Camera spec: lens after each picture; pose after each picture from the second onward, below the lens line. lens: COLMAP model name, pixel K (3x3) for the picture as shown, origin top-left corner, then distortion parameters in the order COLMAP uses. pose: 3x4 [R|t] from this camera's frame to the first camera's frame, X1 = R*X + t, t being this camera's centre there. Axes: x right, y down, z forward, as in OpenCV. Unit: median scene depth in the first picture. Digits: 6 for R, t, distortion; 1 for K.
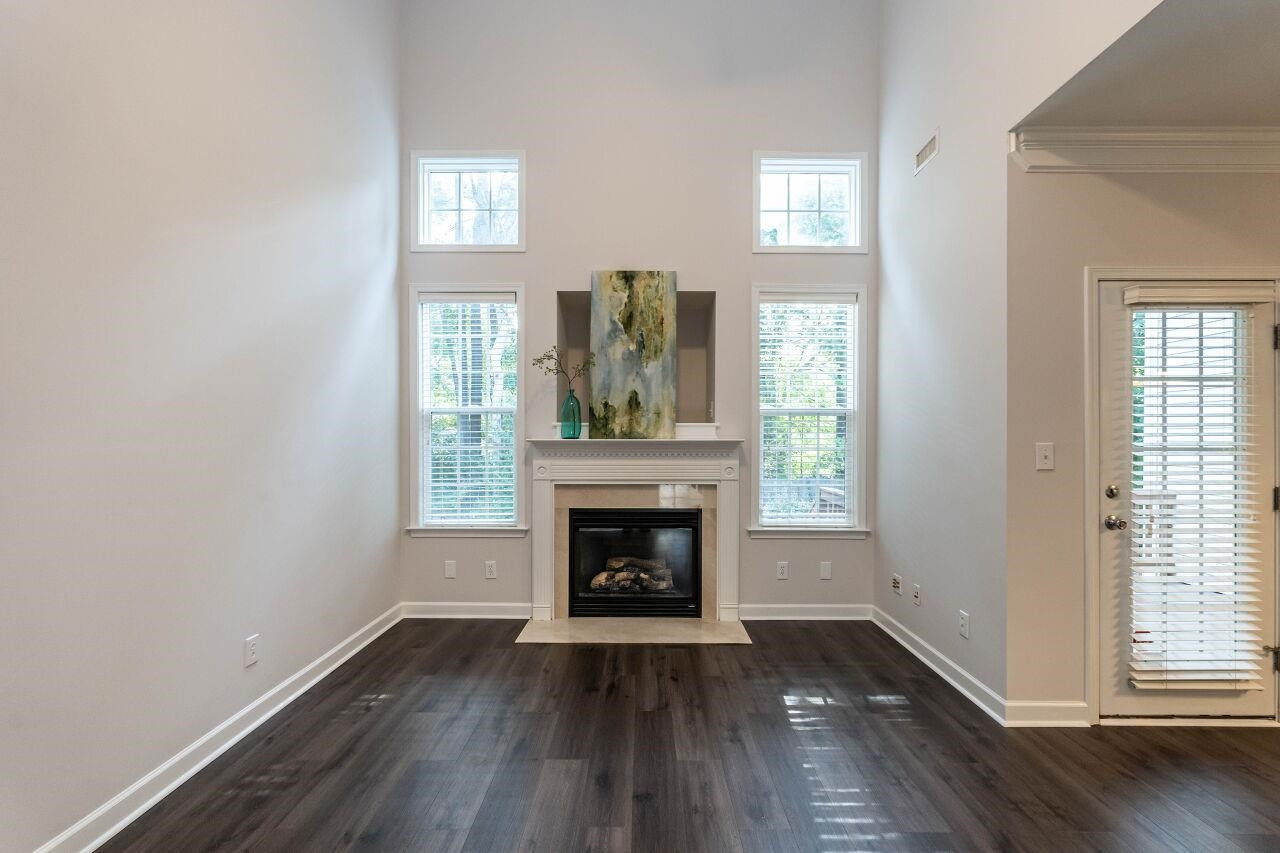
lens RADIAL K [[565.4, 0, 641.5], [0, 565.4, 437.1], [0, 0, 1]] dist [-0.000808, 0.000217]
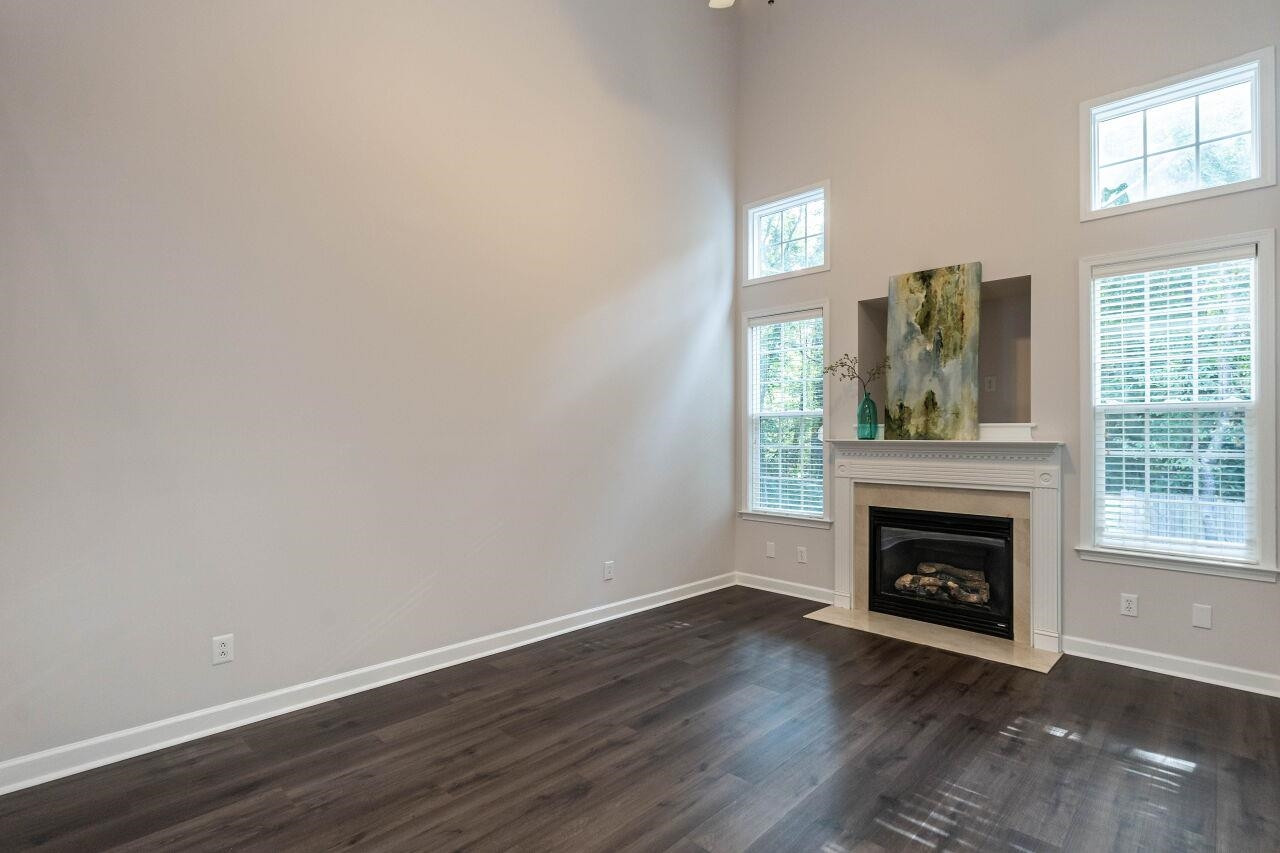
lens RADIAL K [[615.4, 0, 640.3], [0, 615.4, 430.3], [0, 0, 1]] dist [-0.000024, -0.000044]
pose [[0.724638, -0.003934, -0.689119, 0.356267], [-0.008217, 0.999863, -0.014348, 0.005591], [0.689081, 0.016060, 0.724506, -0.121881]]
